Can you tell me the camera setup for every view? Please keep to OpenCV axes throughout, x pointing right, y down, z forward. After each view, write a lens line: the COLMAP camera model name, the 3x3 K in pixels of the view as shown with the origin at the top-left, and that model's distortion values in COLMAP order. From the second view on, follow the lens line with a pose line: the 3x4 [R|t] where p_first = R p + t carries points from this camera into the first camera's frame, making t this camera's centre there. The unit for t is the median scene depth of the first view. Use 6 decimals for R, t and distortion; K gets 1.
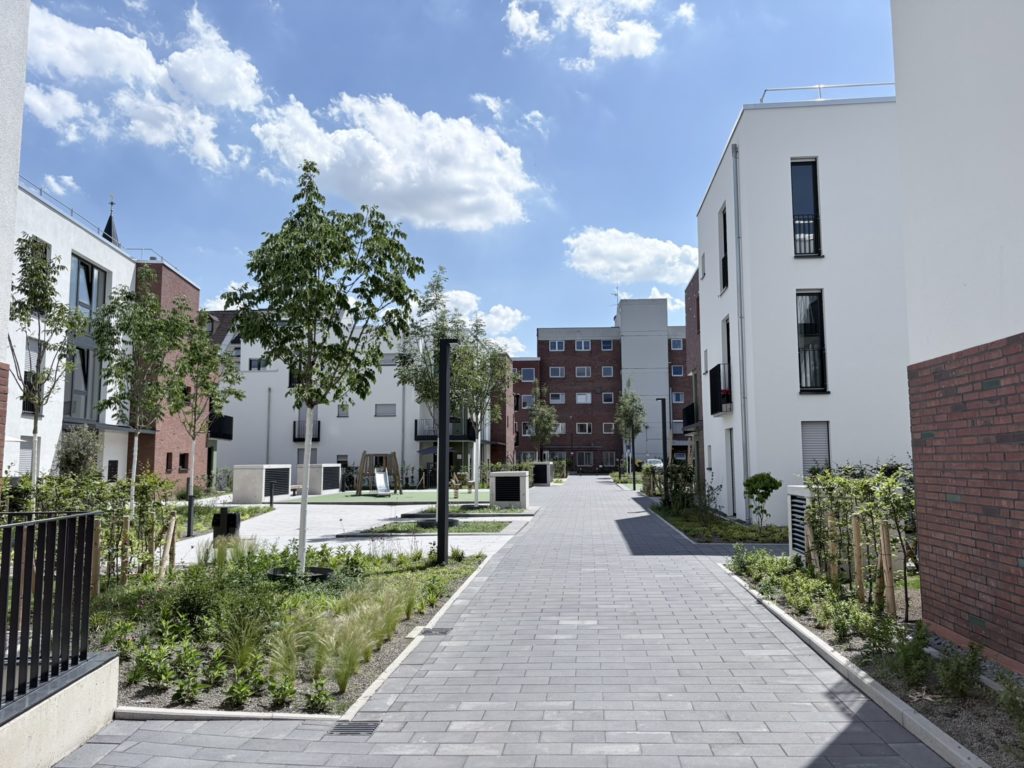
lens RADIAL K [[769.0, 0, 510.6], [0, 769.0, 383.3], [0, 0, 1]] dist [0.005698, 0.000384]
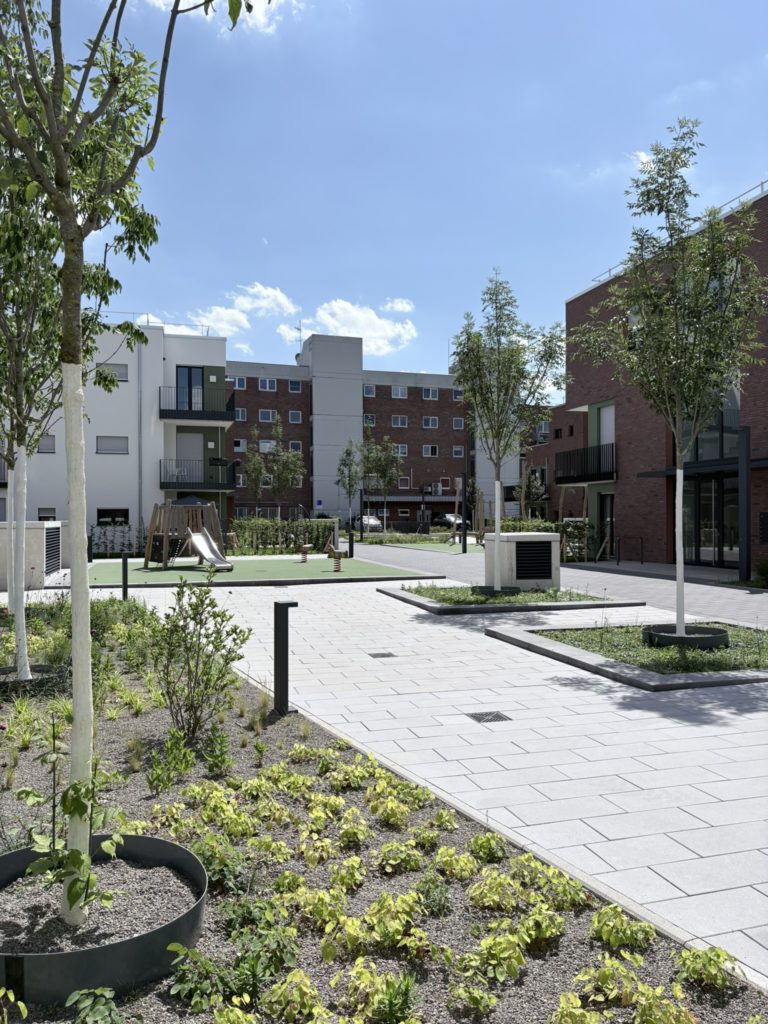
lens RADIAL K [[769.0, 0, 386.6], [0, 769.0, 512.4], [0, 0, 1]] dist [0.005698, 0.000384]
pose [[0.920705, 0.006297, 0.390208, -0.119530], [-0.042229, 0.995606, 0.083573, 0.015646], [-0.387967, -0.093424, 0.916926, 0.148123]]
